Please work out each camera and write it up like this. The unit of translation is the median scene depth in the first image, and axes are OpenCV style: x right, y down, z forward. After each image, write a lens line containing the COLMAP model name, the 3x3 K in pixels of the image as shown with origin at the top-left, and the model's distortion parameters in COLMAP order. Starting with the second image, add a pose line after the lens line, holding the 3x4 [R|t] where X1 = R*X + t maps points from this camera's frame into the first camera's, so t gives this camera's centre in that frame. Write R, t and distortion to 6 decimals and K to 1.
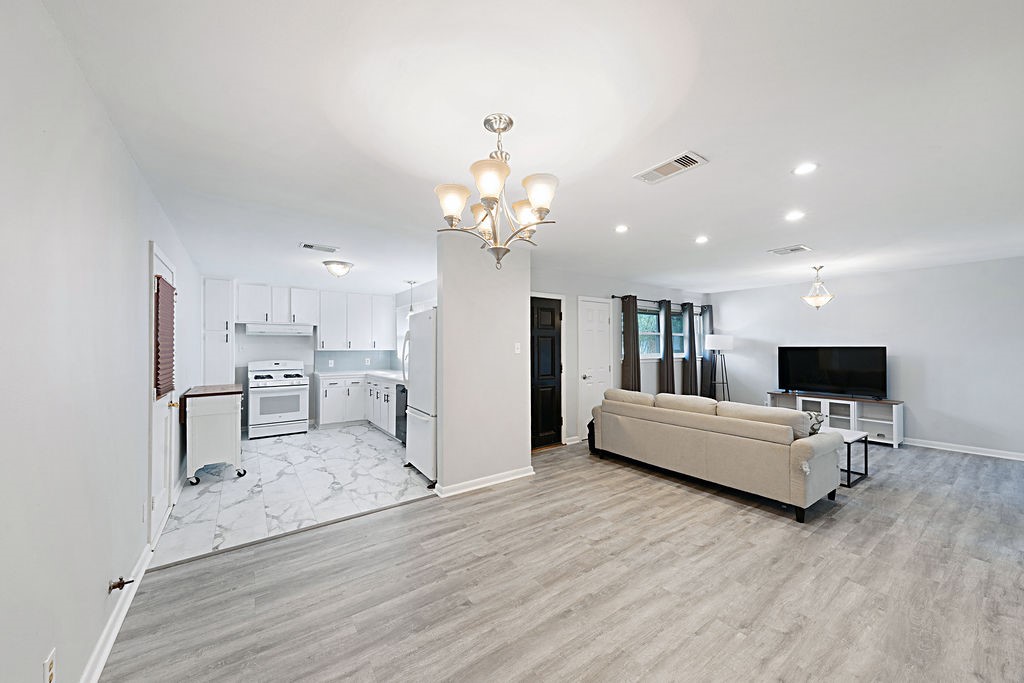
lens RADIAL K [[349.3, 0, 499.8], [0, 349.3, 345.2], [0, 0, 1]] dist [0.008383, -0.002427]
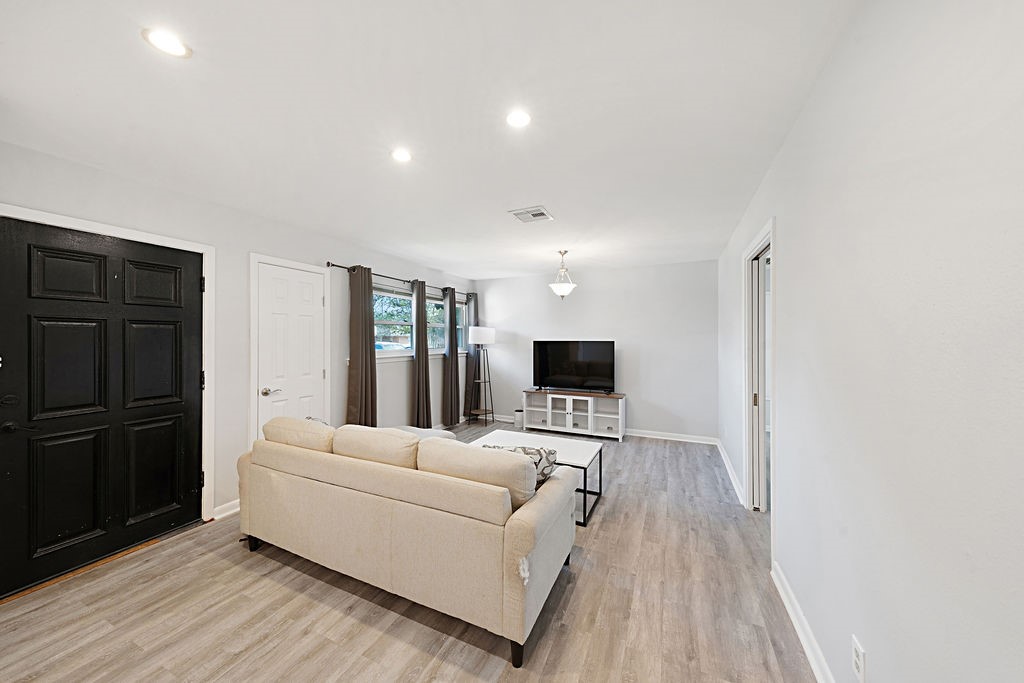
lens RADIAL K [[349.3, 0, 516.0], [0, 349.3, 342.6], [0, 0, 1]] dist [0.008383, -0.002427]
pose [[0.839444, -0.002706, 0.543439, 0.295510], [-0.005022, 0.999906, 0.012737, -0.002597], [-0.543423, -0.013421, 0.839352, 0.290904]]
